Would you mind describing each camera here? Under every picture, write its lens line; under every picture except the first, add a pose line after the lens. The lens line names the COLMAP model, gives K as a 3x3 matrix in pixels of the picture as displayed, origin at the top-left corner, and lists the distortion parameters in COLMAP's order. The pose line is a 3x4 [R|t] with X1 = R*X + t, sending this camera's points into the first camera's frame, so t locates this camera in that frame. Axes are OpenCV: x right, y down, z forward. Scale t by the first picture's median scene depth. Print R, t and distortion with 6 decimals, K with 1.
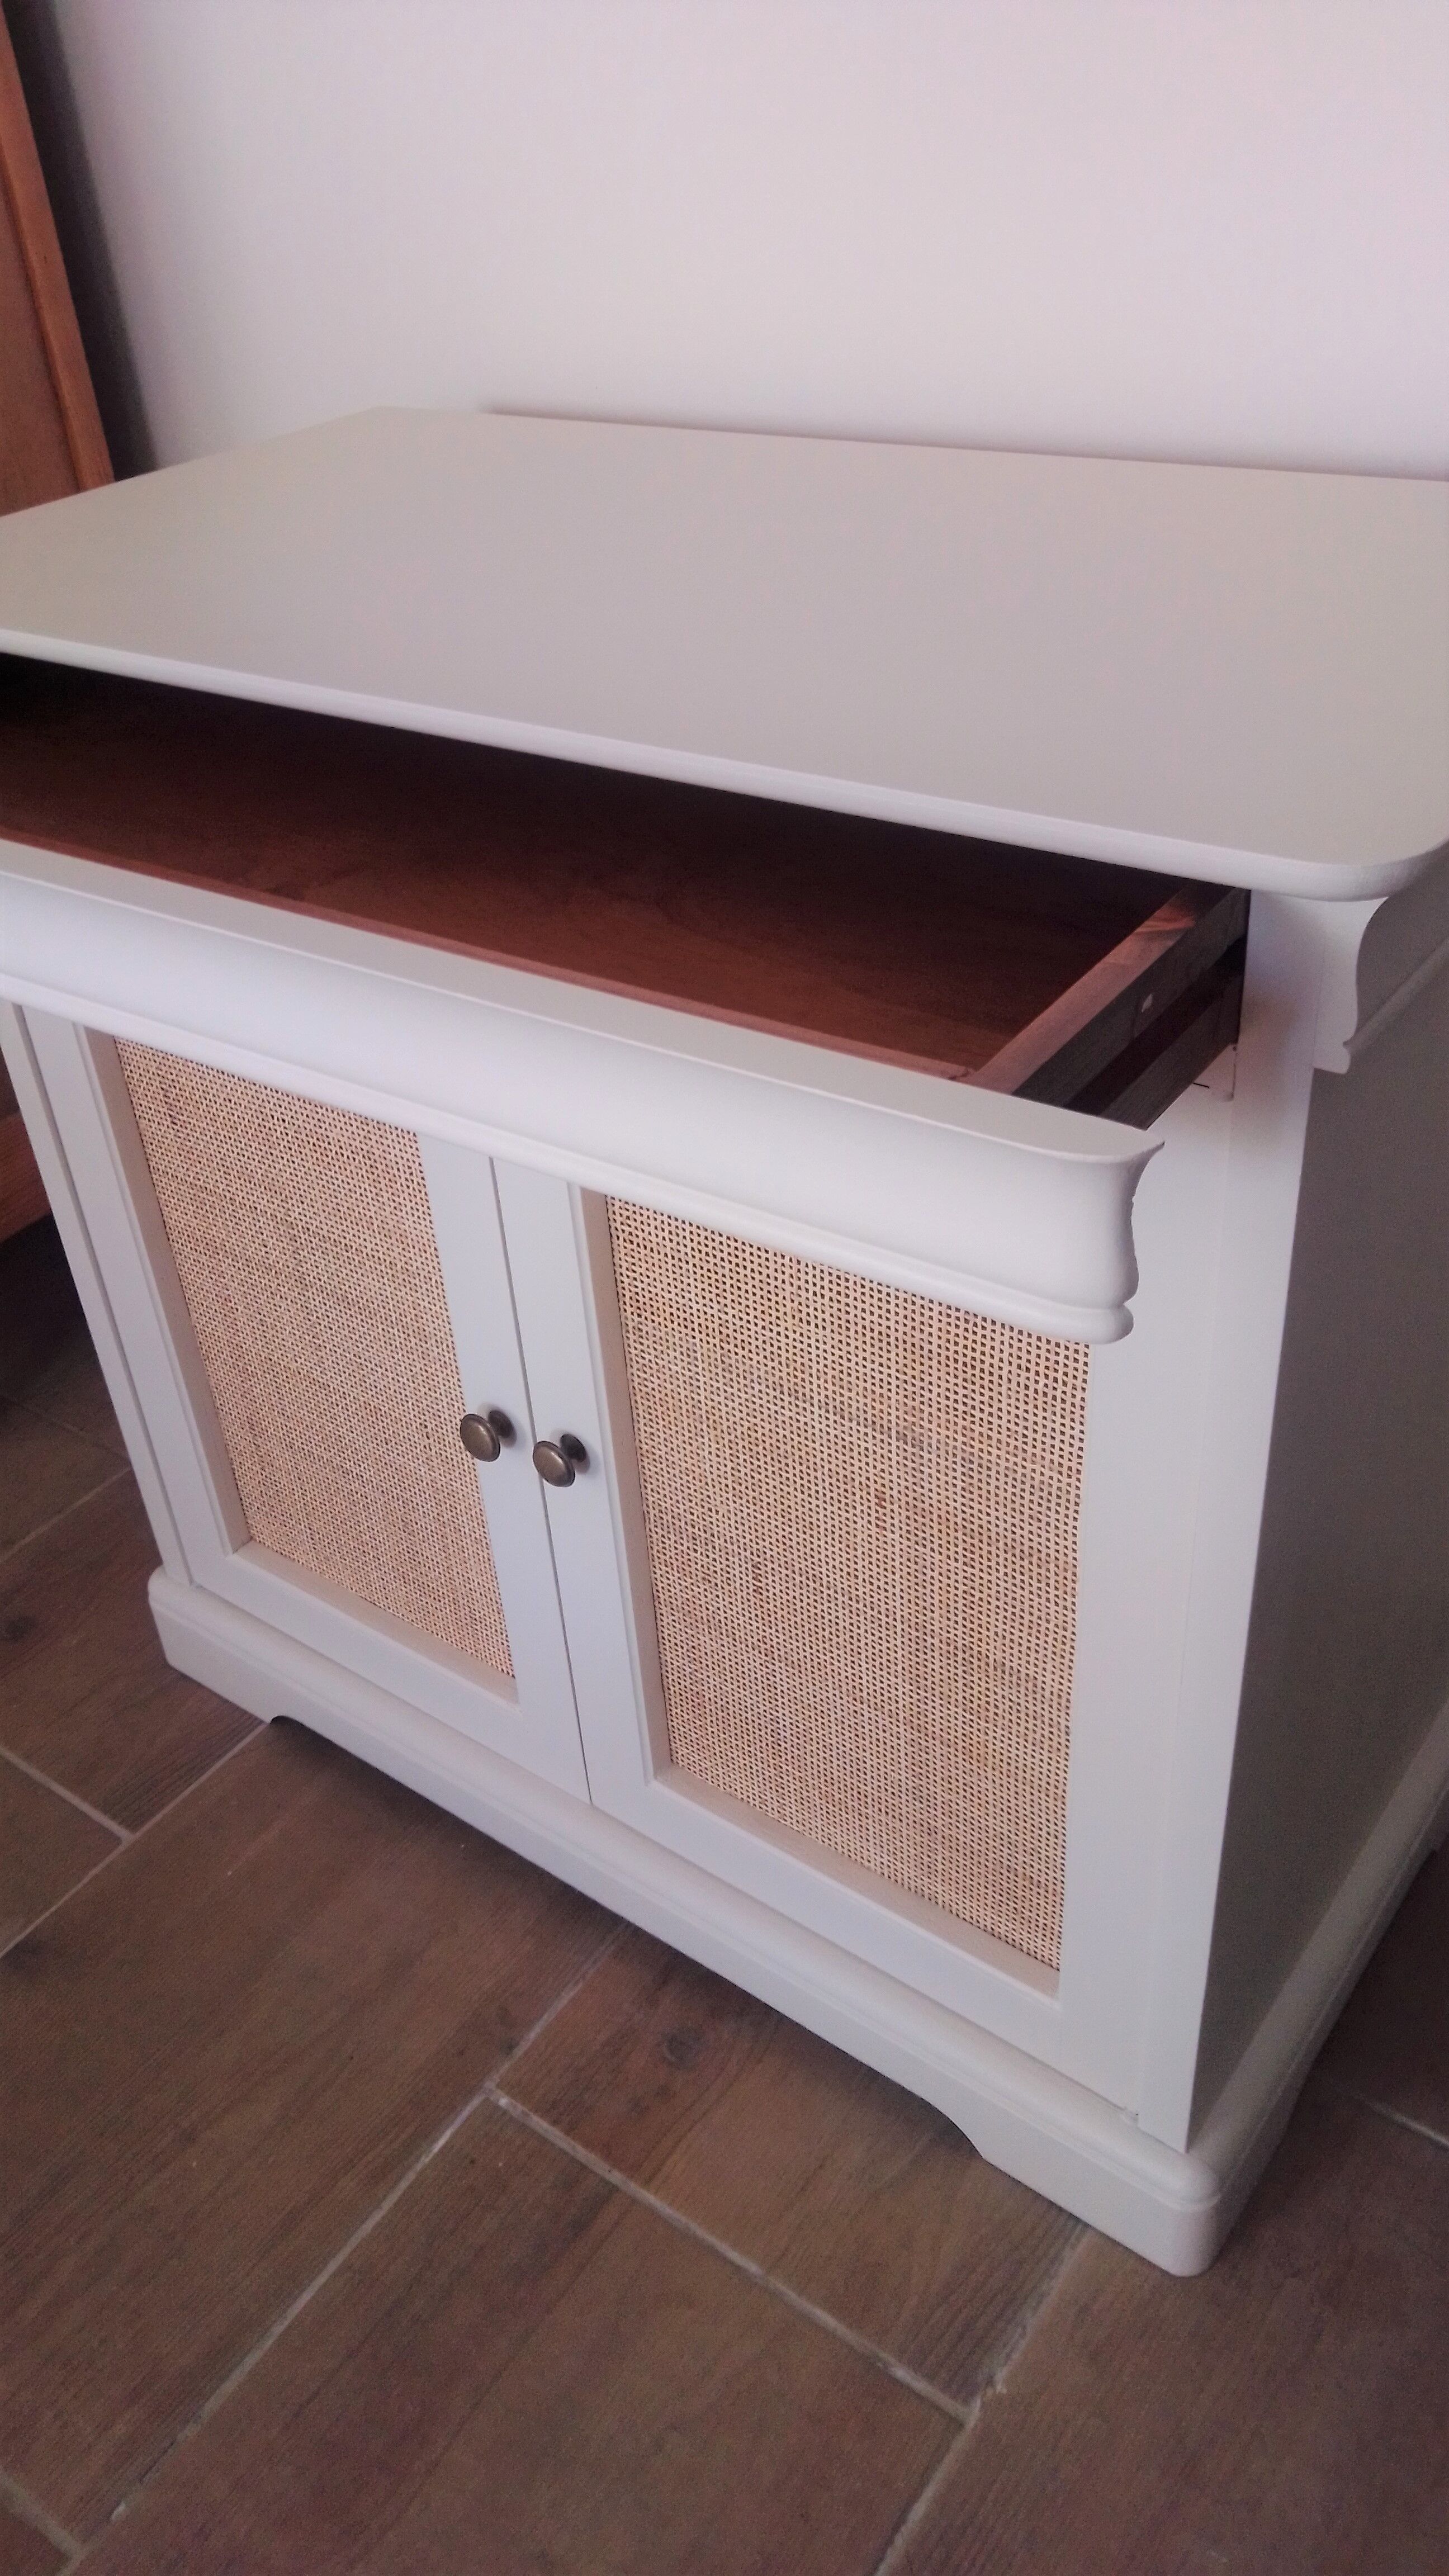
lens RADIAL K [[2013.9, 0, 652.2], [0, 2013.9, 1305.6], [0, 0, 1]] dist [-0.002959, -0.021843]
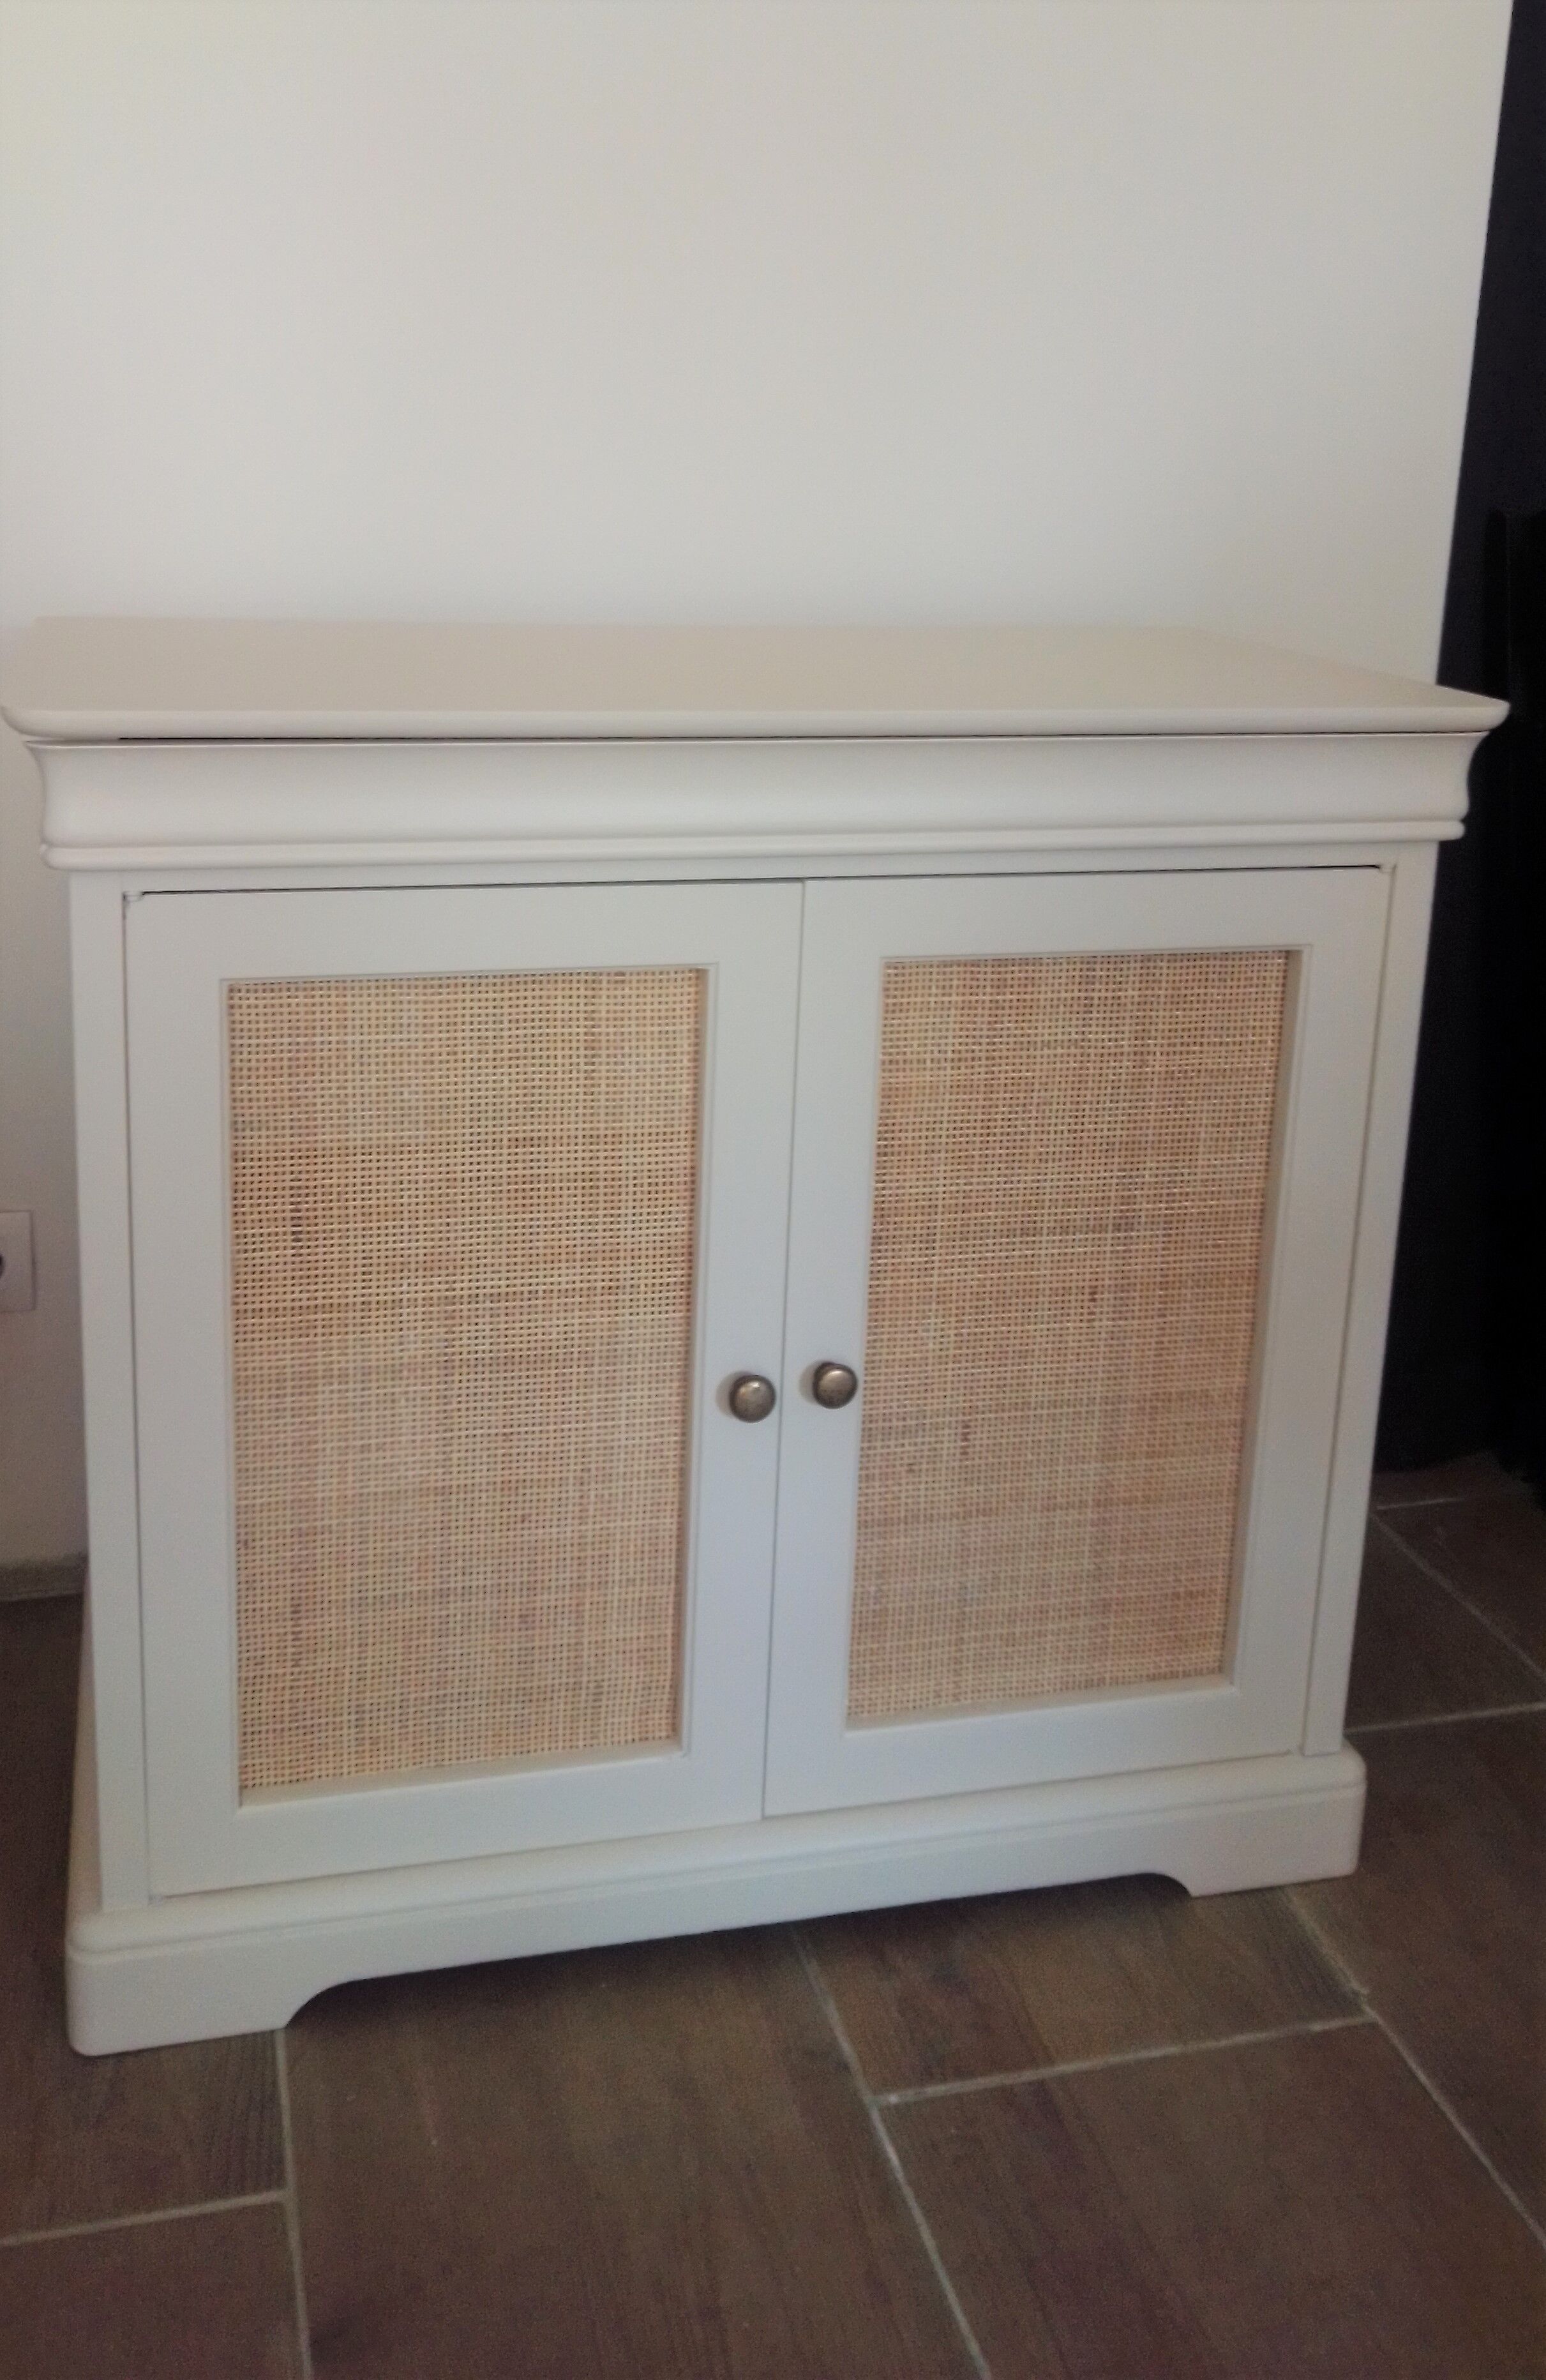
lens RADIAL K [[2324.9, 0, 842.3], [0, 2324.9, 827.7], [0, 0, 1]] dist [-0.021245, 0.000000]
pose [[0.577927, -0.052014, 0.814429, -1.066157], [0.383420, 0.898270, -0.214710, 0.075814], [-0.720409, 0.436356, 0.539078, 0.147696]]
